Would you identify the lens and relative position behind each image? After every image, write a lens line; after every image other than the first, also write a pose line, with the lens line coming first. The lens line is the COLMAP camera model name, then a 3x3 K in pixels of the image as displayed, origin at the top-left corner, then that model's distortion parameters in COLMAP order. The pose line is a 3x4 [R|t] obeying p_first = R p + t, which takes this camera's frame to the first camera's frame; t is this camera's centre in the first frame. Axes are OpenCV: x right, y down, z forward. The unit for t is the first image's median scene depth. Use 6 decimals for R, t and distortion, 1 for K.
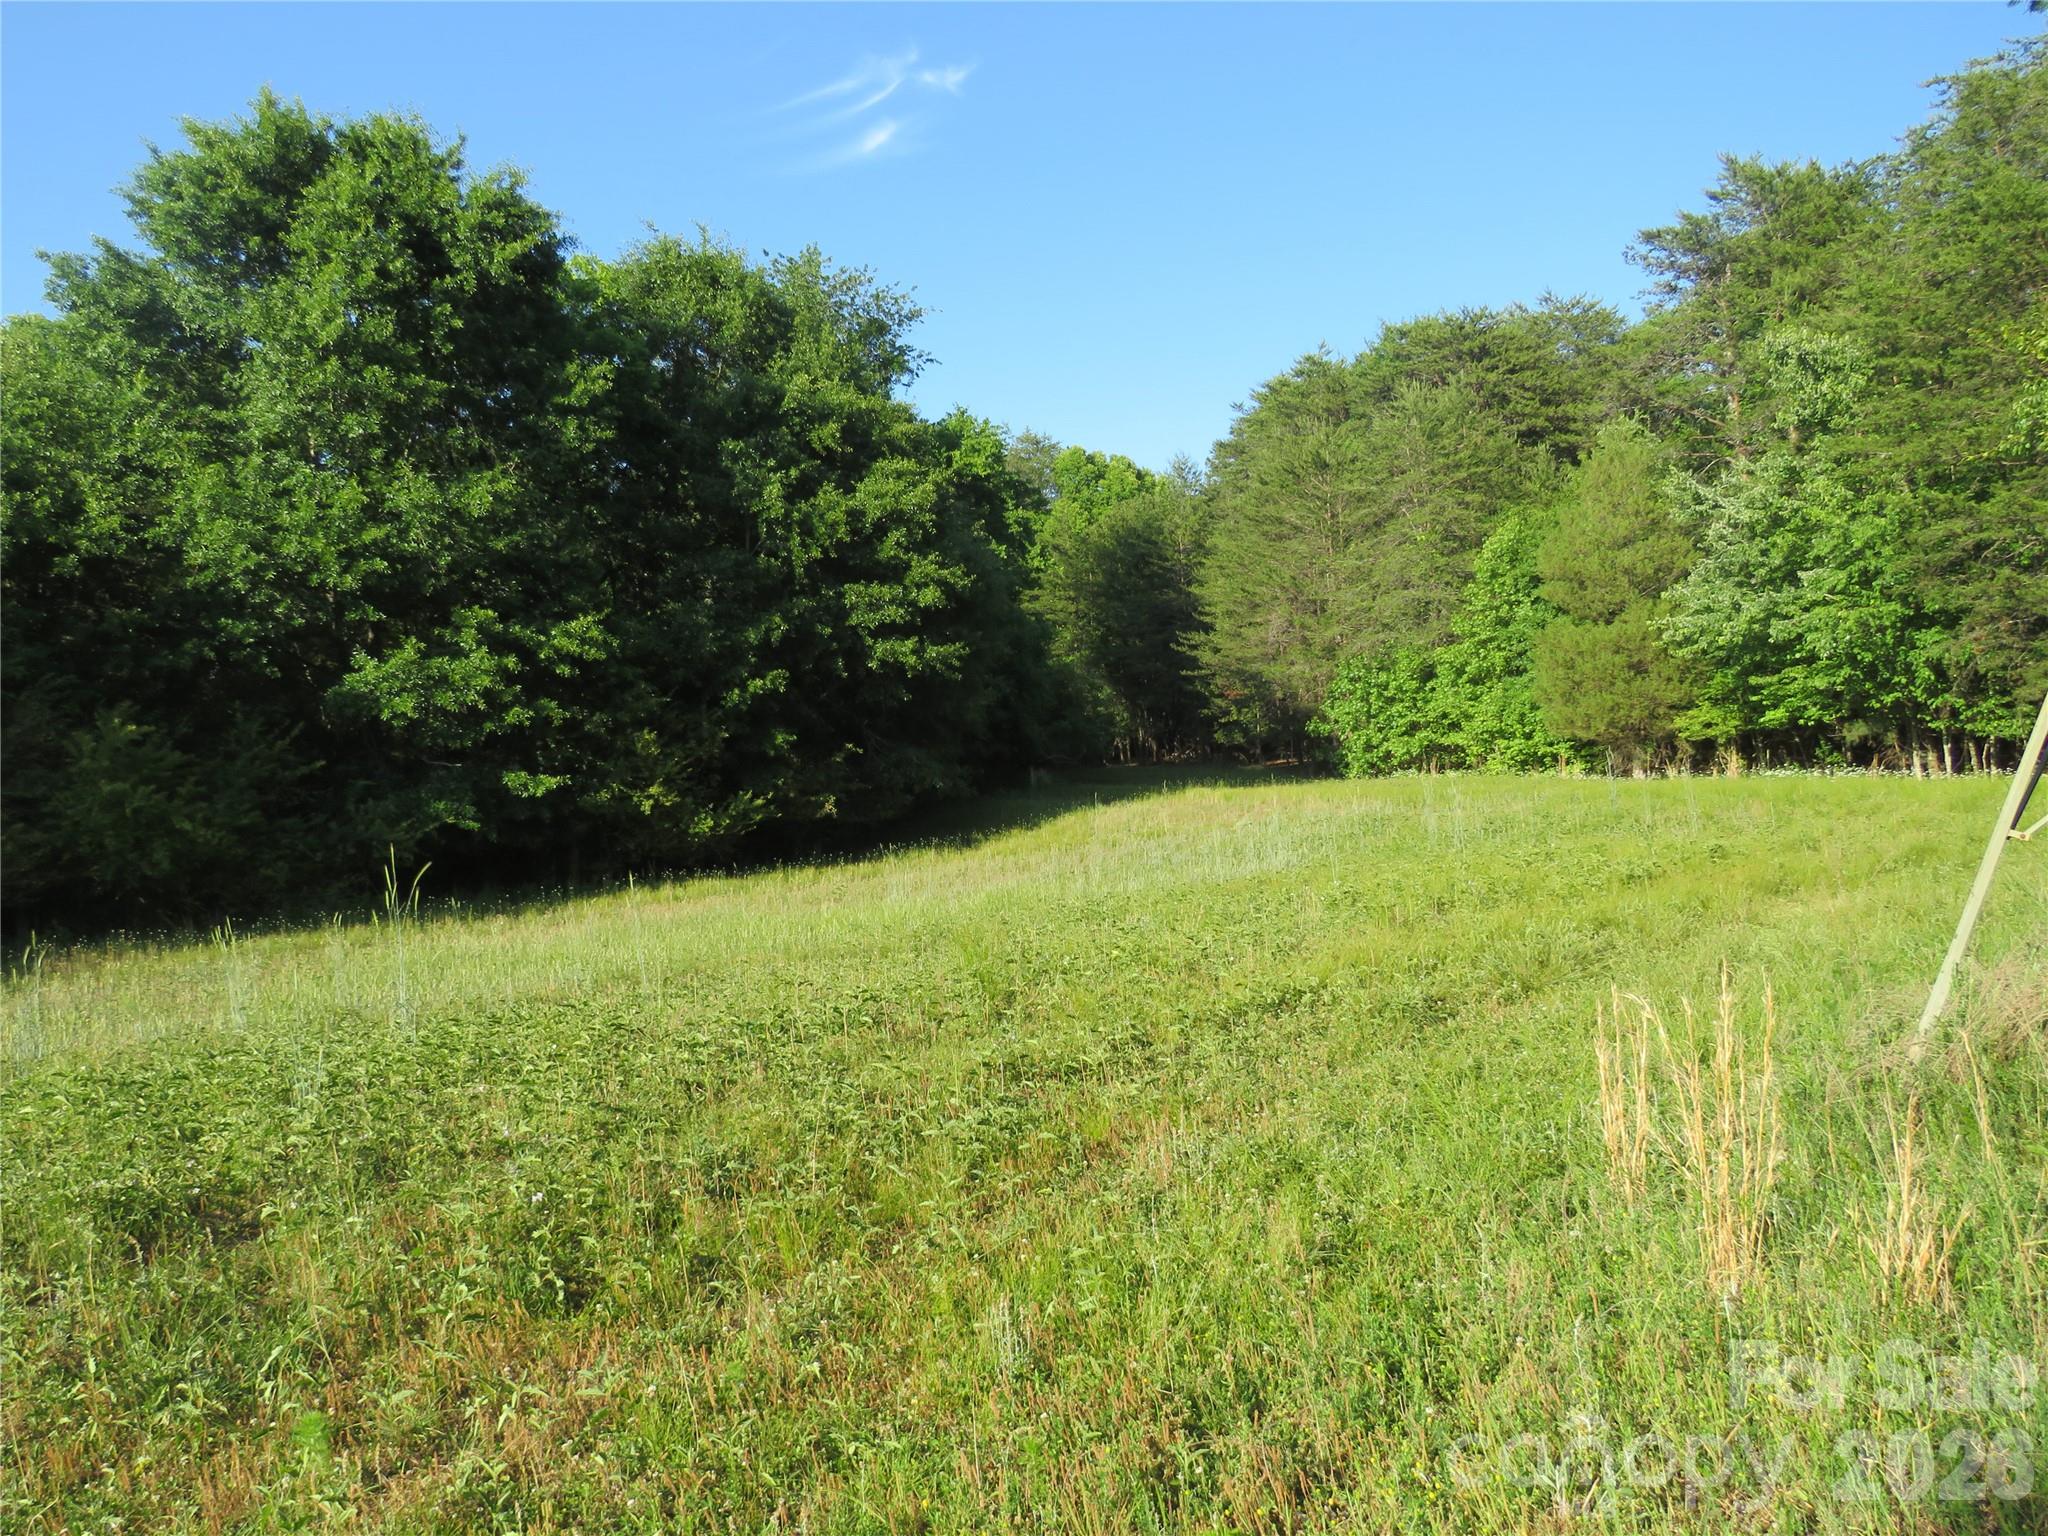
lens RADIAL K [[1453.9, 0, 1024.2], [0, 1453.9, 740.4], [0, 0, 1]] dist [0.001183, 0.000982]
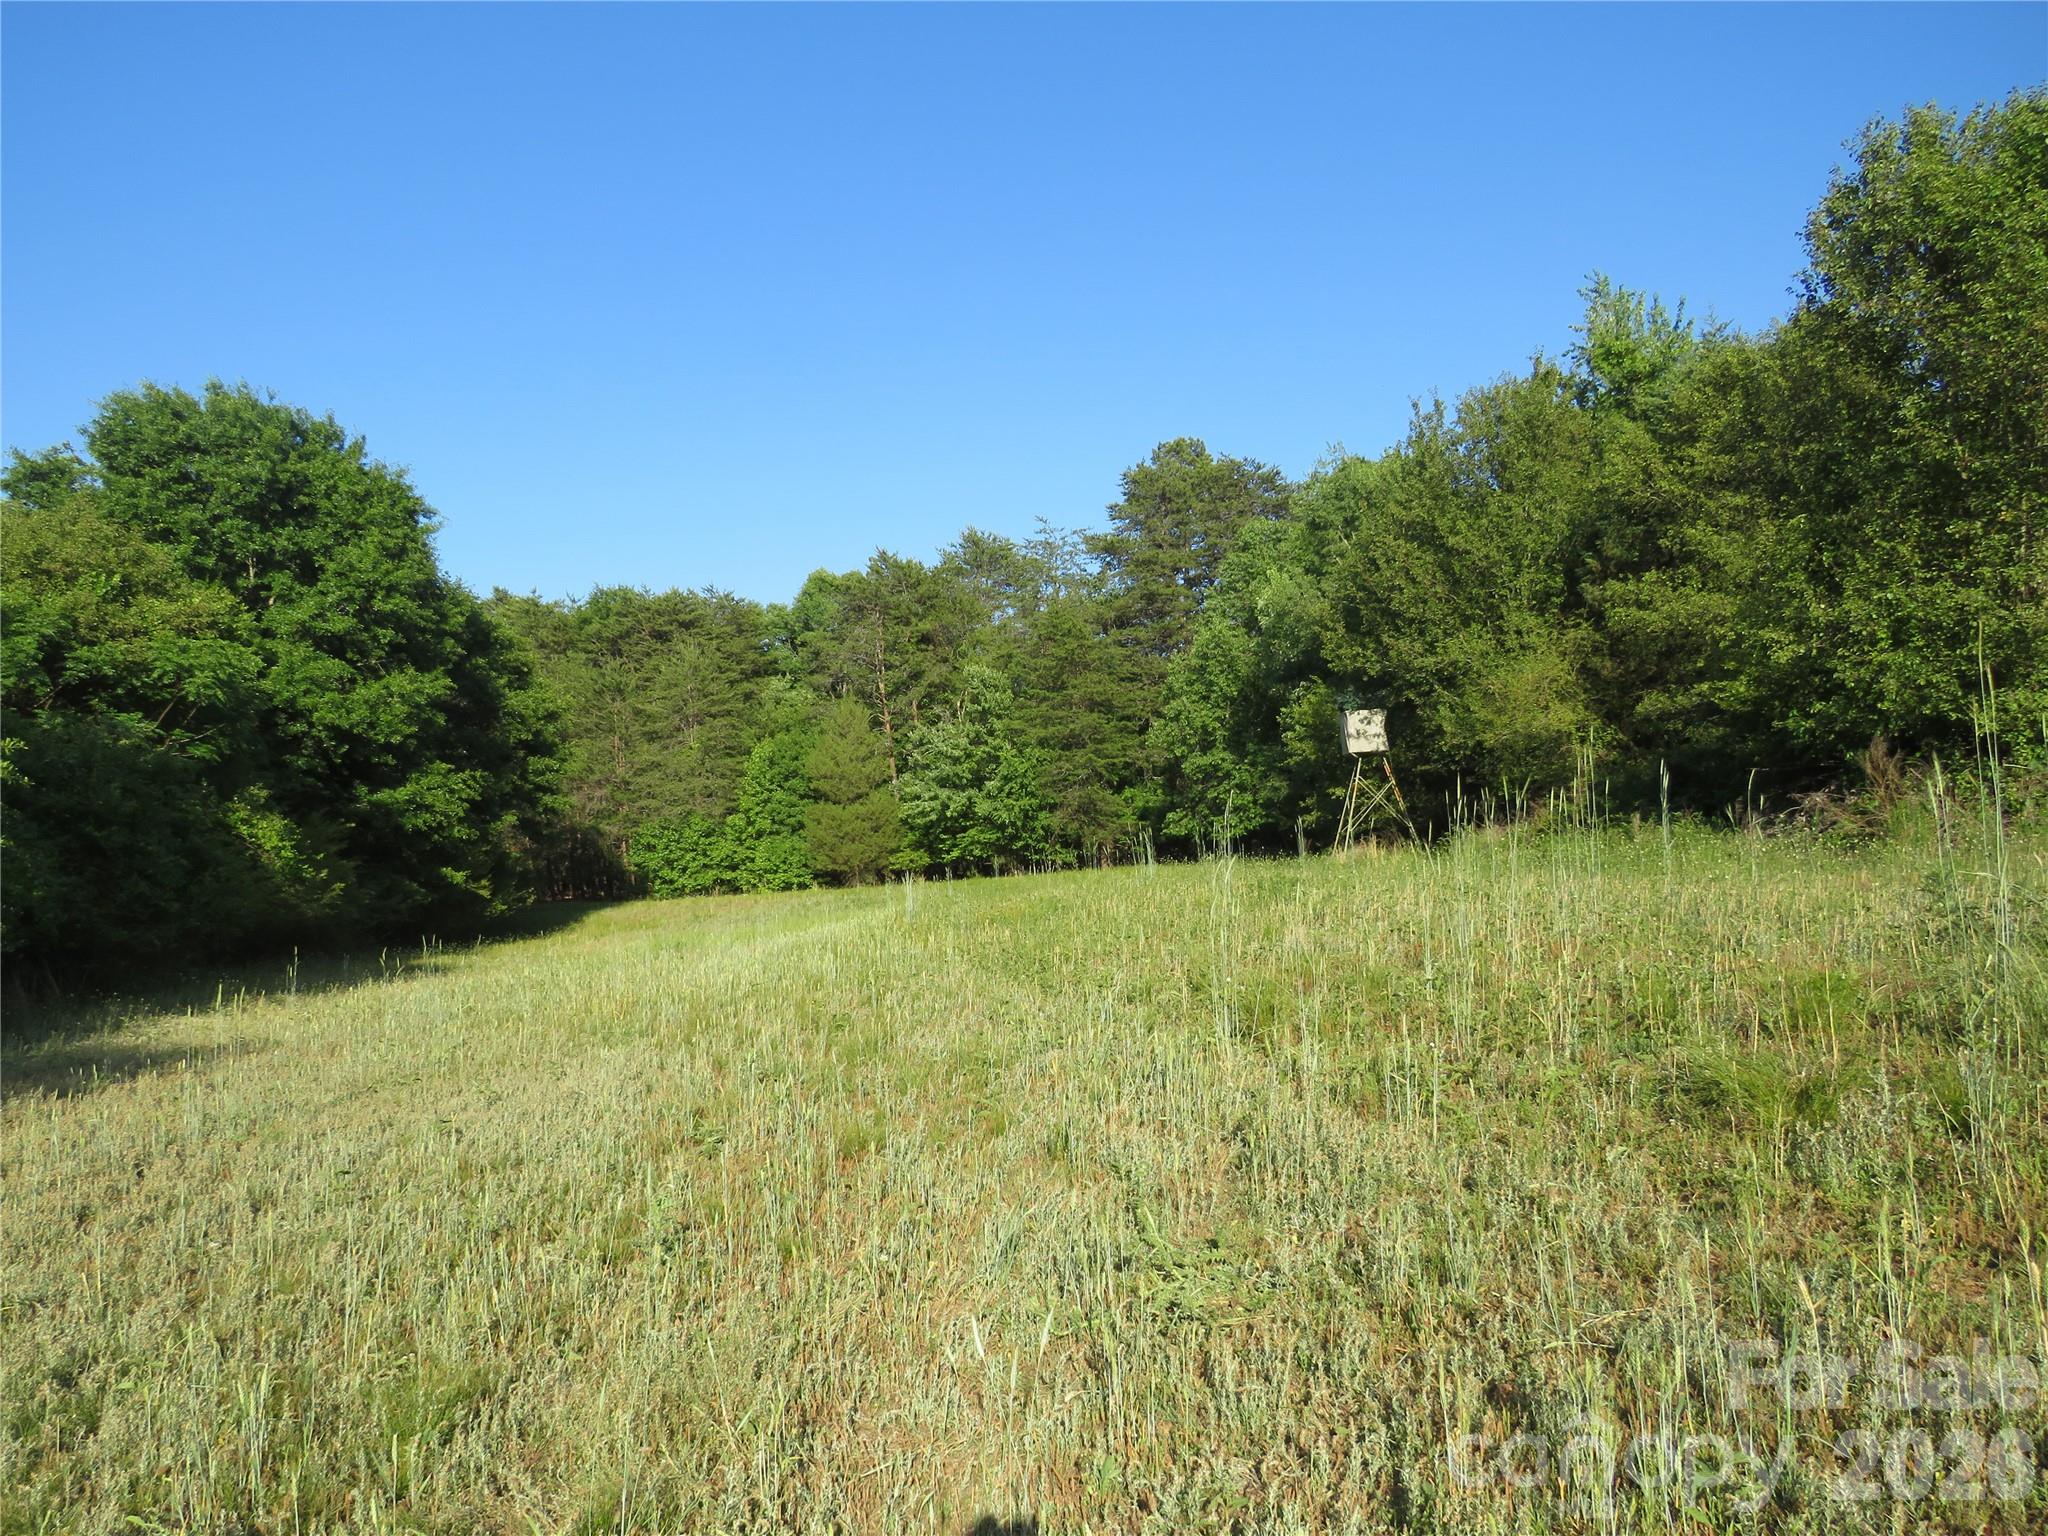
lens RADIAL K [[1453.9, 0, 1024.2], [0, 1453.9, 740.4], [0, 0, 1]] dist [0.001183, 0.000982]
pose [[0.675671, 0.076258, 0.733249, -0.682319], [0.023302, 0.991929, -0.124633, 0.060636], [-0.736835, 0.101297, 0.668441, -0.311003]]
